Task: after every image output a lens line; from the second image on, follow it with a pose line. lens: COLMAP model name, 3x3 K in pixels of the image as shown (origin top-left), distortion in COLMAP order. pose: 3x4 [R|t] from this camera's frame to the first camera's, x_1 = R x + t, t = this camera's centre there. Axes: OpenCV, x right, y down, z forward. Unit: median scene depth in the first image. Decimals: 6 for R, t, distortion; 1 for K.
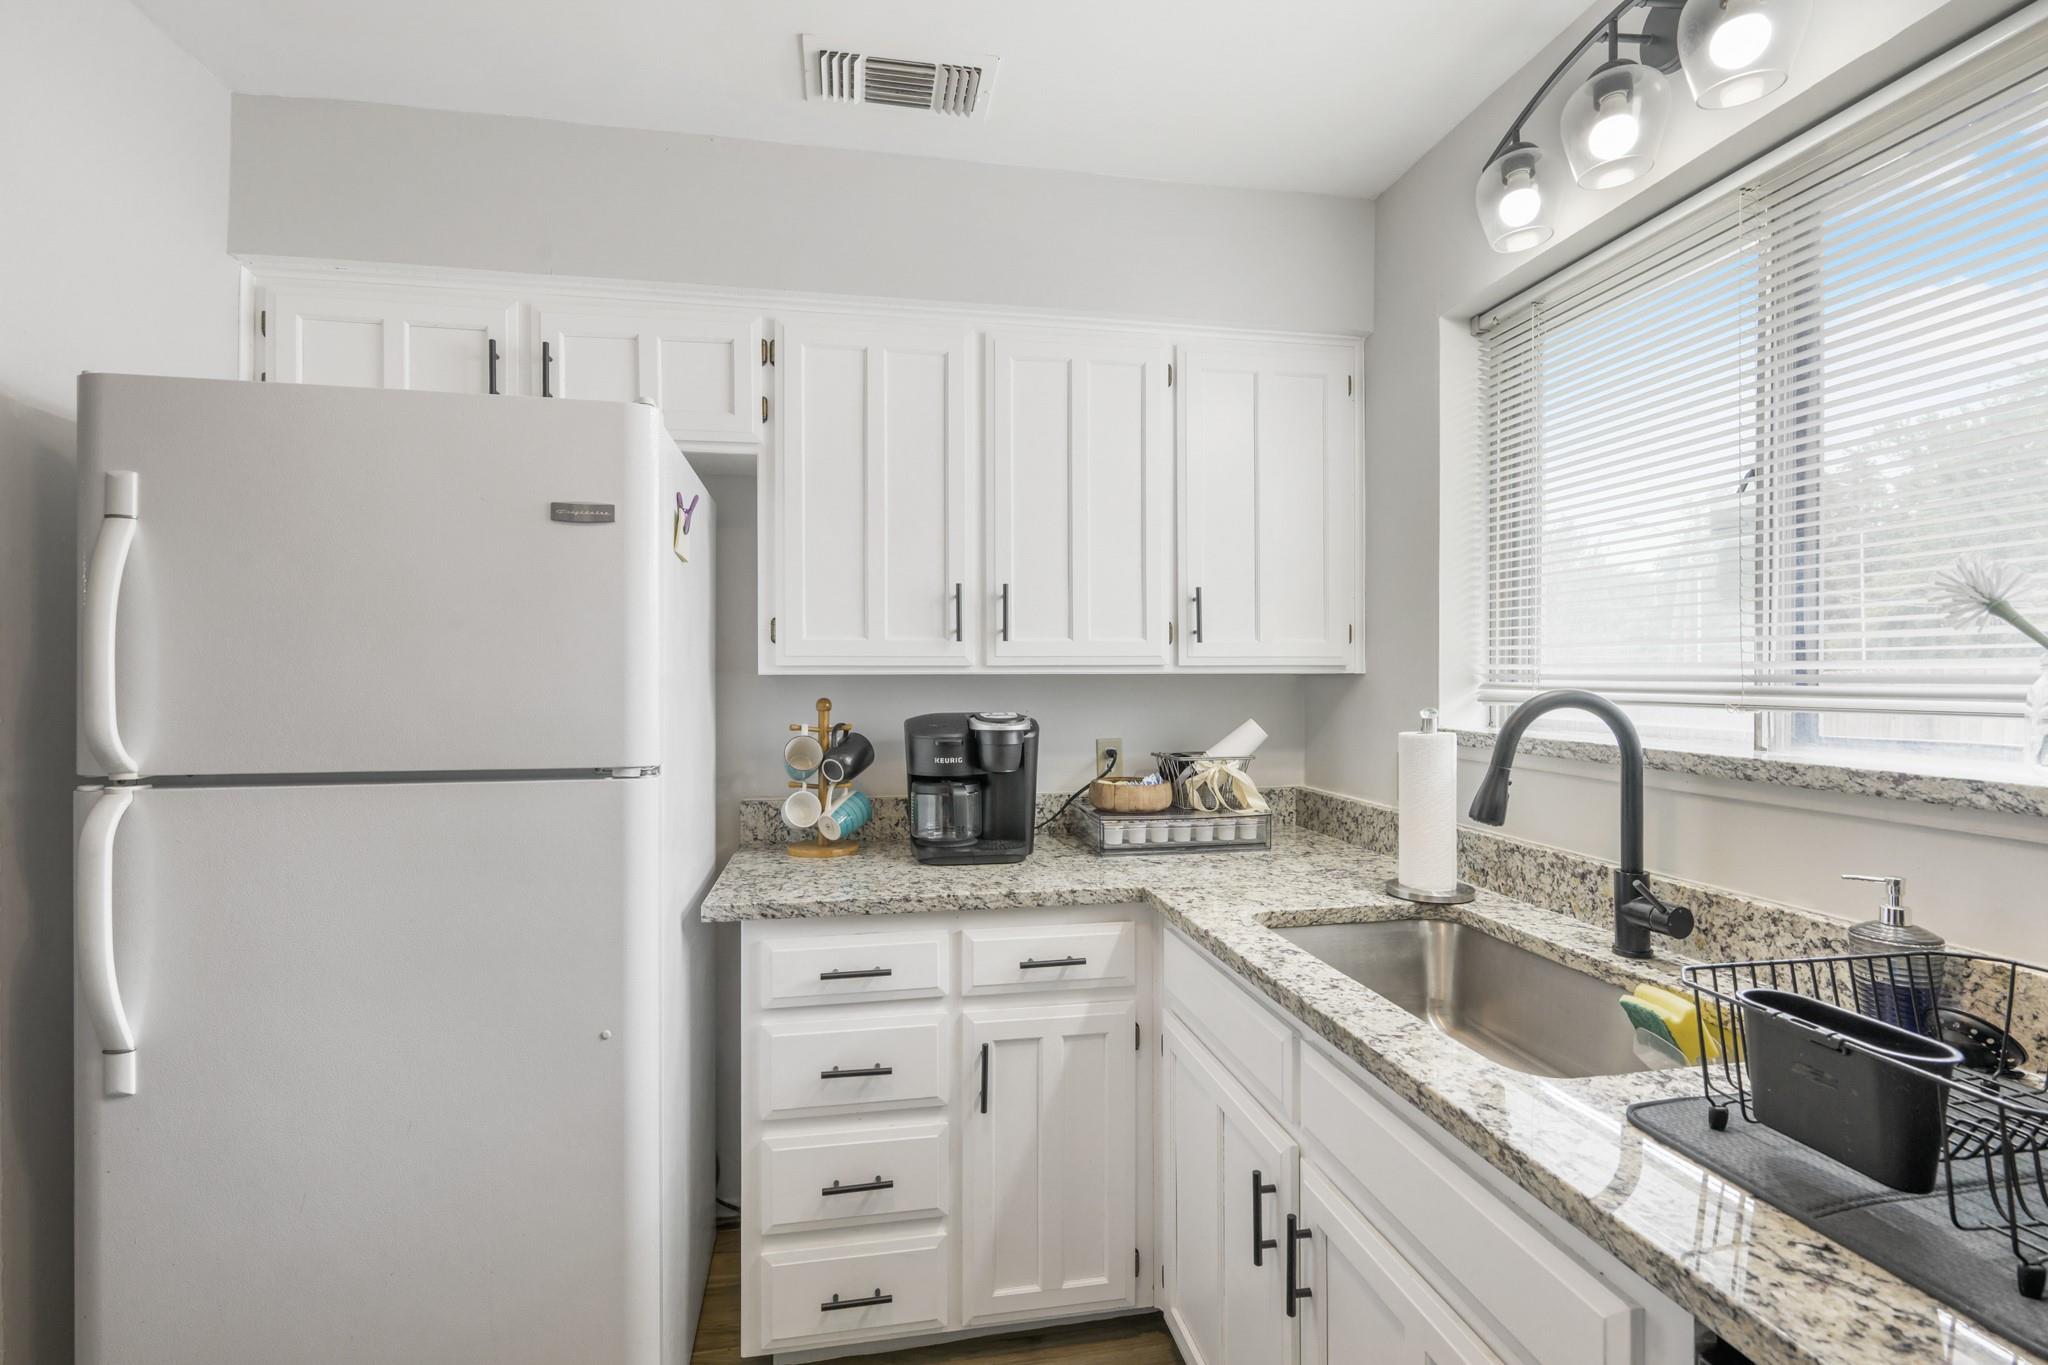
lens RADIAL K [[932.7, 0, 1024.3], [0, 932.7, 674.8], [0, 0, 1]] dist [0.000084, 0.000010]
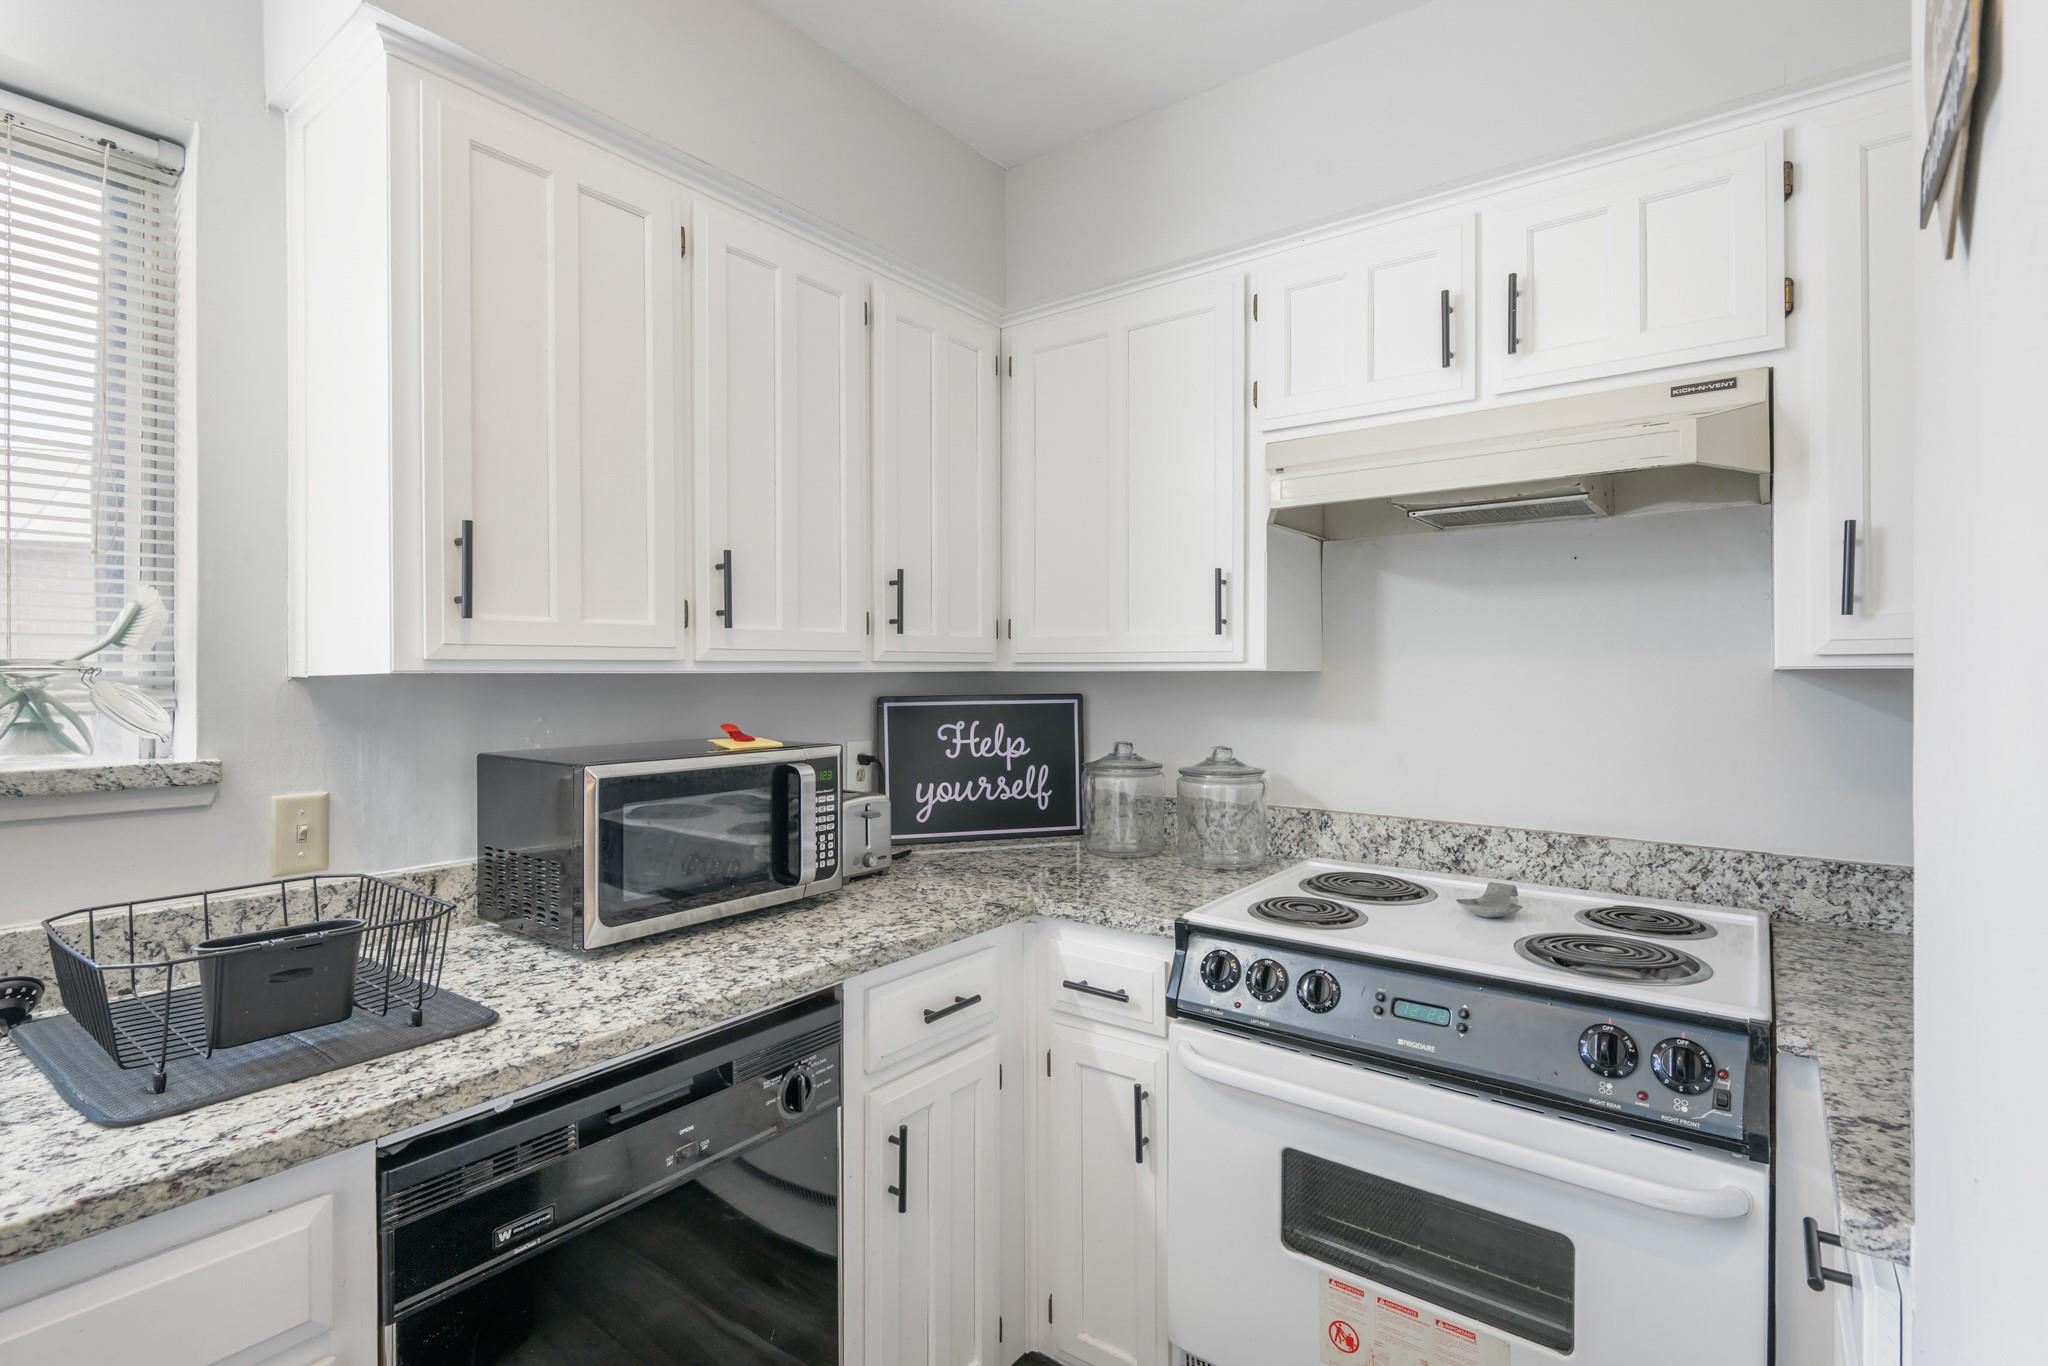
lens RADIAL K [[992.6, 0, 1022.6], [0, 992.6, 680.9], [0, 0, 1]] dist [0.000387, 0.000056]
pose [[-0.677363, 0.006760, 0.735618, -0.962494], [0.010663, 0.999943, 0.000629, 0.026065], [-0.735572, 0.008270, -0.677396, 1.286330]]
